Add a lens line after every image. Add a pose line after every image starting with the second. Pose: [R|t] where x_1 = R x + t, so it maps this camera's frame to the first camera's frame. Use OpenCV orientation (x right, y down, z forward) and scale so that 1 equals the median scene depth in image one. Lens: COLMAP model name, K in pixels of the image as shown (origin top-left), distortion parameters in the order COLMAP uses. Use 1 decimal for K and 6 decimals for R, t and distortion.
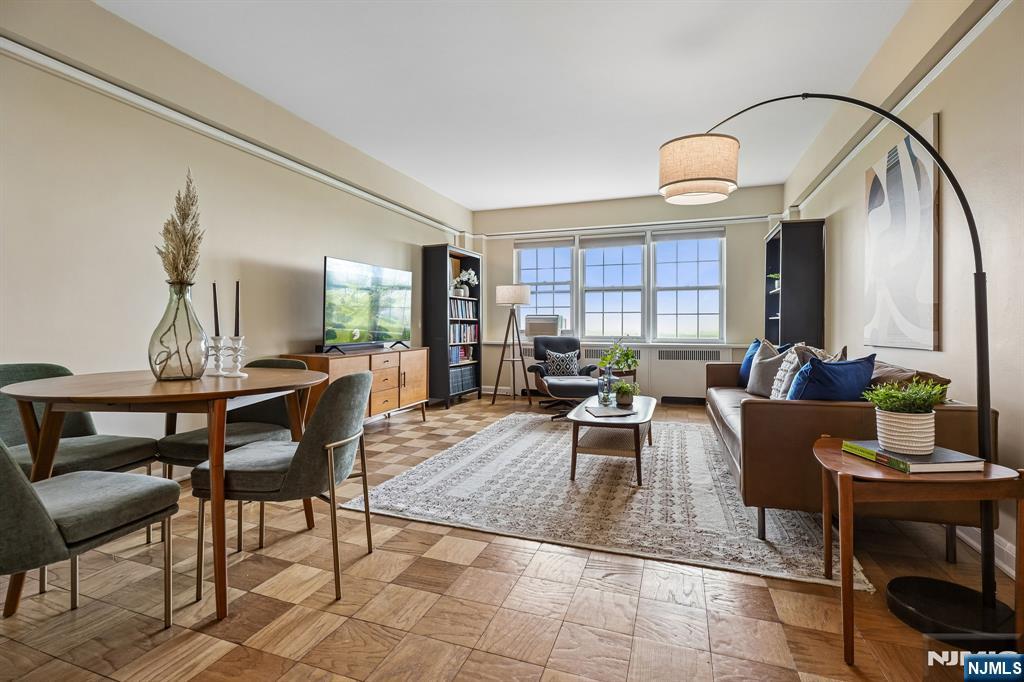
lens RADIAL K [[470.8, 0, 511.8], [0, 470.8, 331.9], [0, 0, 1]] dist [-0.001244, -0.000071]
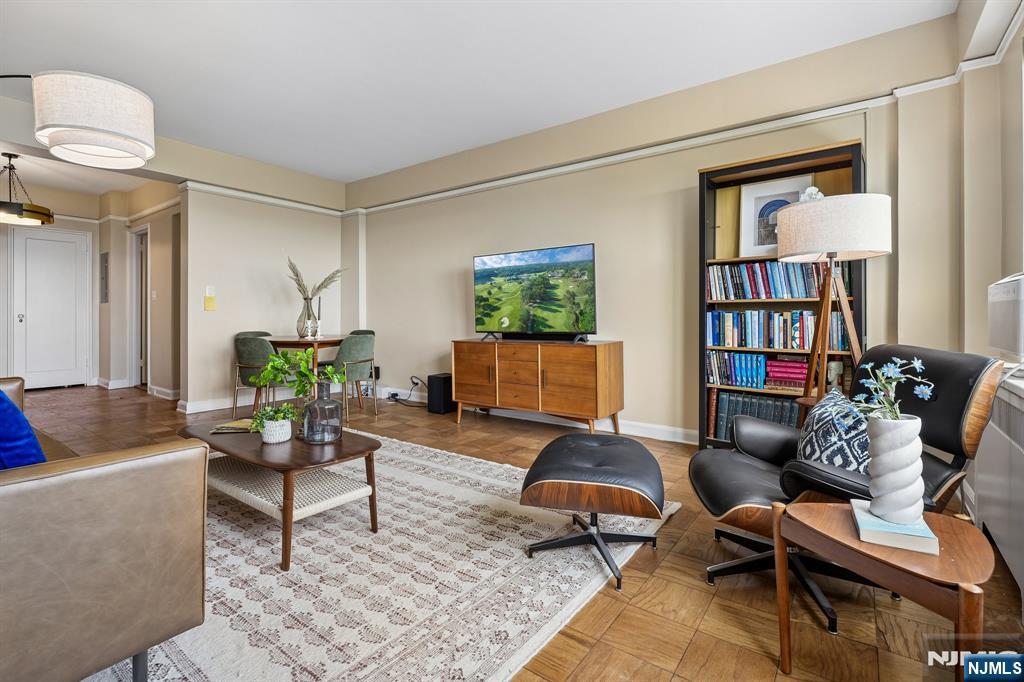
lens RADIAL K [[470.8, 0, 514.5], [0, 470.8, 313.3], [0, 0, 1]] dist [-0.001244, -0.000071]
pose [[-0.290984, -0.002389, -0.956725, 0.661958], [-0.012077, 0.999926, 0.001176, -0.015928], [0.956652, 0.011897, -0.290991, 1.283718]]
